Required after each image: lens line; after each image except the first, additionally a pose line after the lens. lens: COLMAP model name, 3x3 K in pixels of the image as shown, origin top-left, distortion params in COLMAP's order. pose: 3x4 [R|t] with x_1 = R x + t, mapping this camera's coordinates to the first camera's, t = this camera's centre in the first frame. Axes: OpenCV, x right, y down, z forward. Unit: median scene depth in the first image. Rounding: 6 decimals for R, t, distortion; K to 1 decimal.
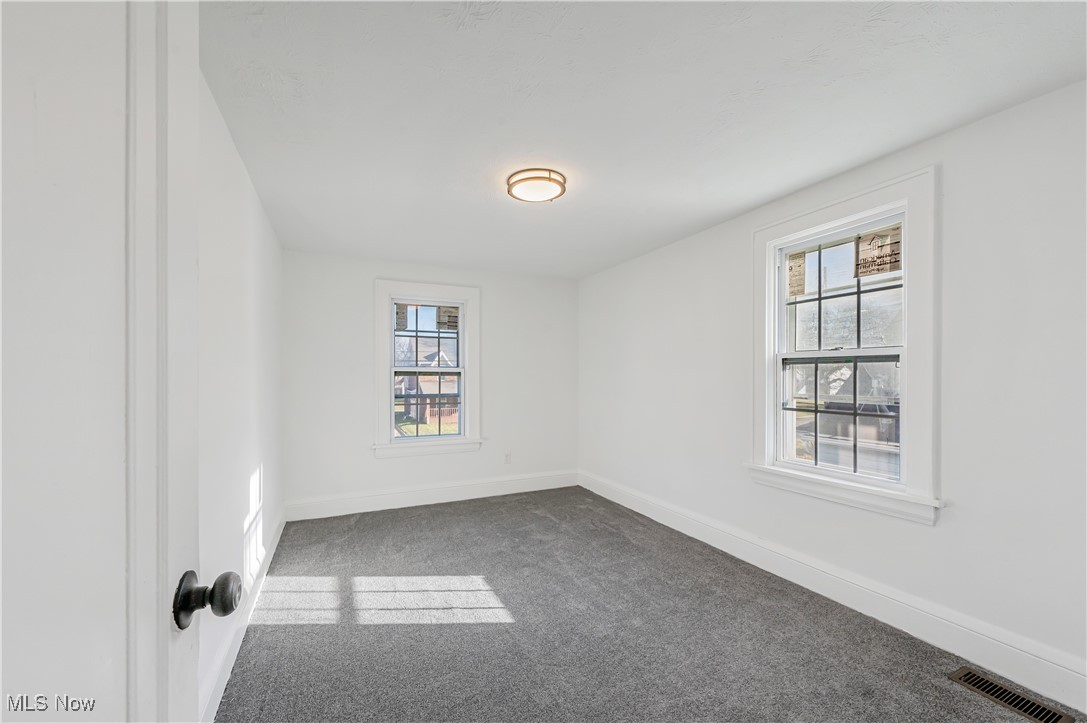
lens RADIAL K [[436.0, 0, 541.1], [0, 436.0, 375.4], [0, 0, 1]] dist [0.000182, 0.000143]
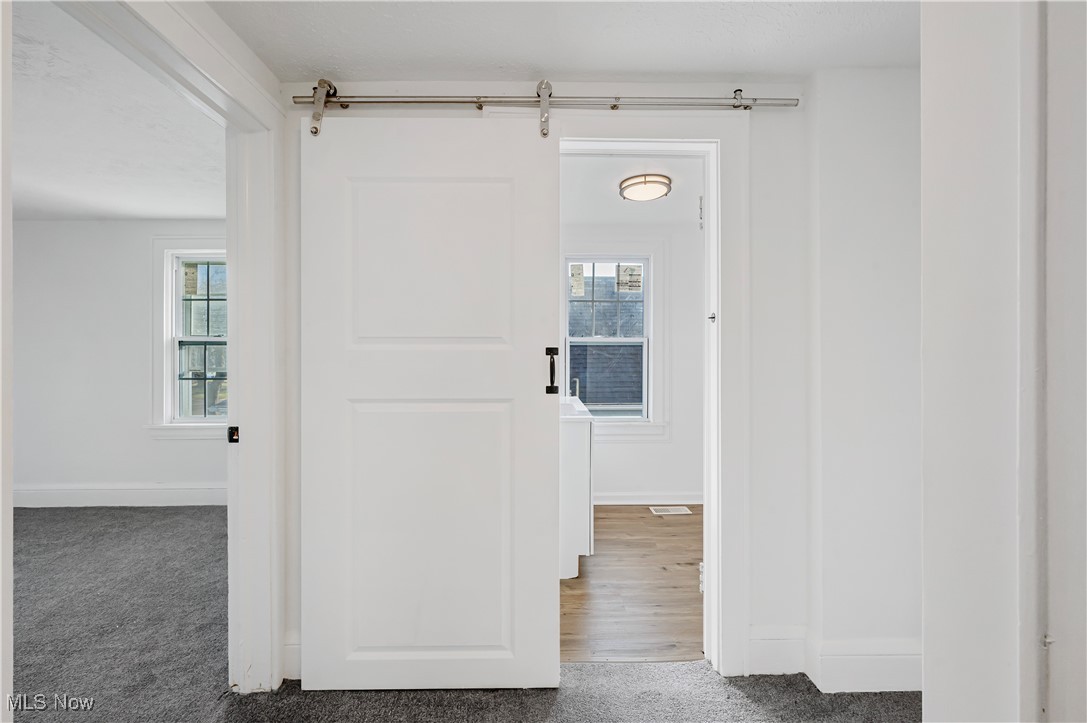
lens RADIAL K [[436.0, 0, 549.0], [0, 436.0, 358.6], [0, 0, 1]] dist [0.000182, 0.000143]
pose [[0.409431, -0.002243, 0.912338, -0.200618], [-0.001366, 0.999994, 0.003071, 0.010433], [-0.912340, -0.002504, 0.409426, -0.588473]]
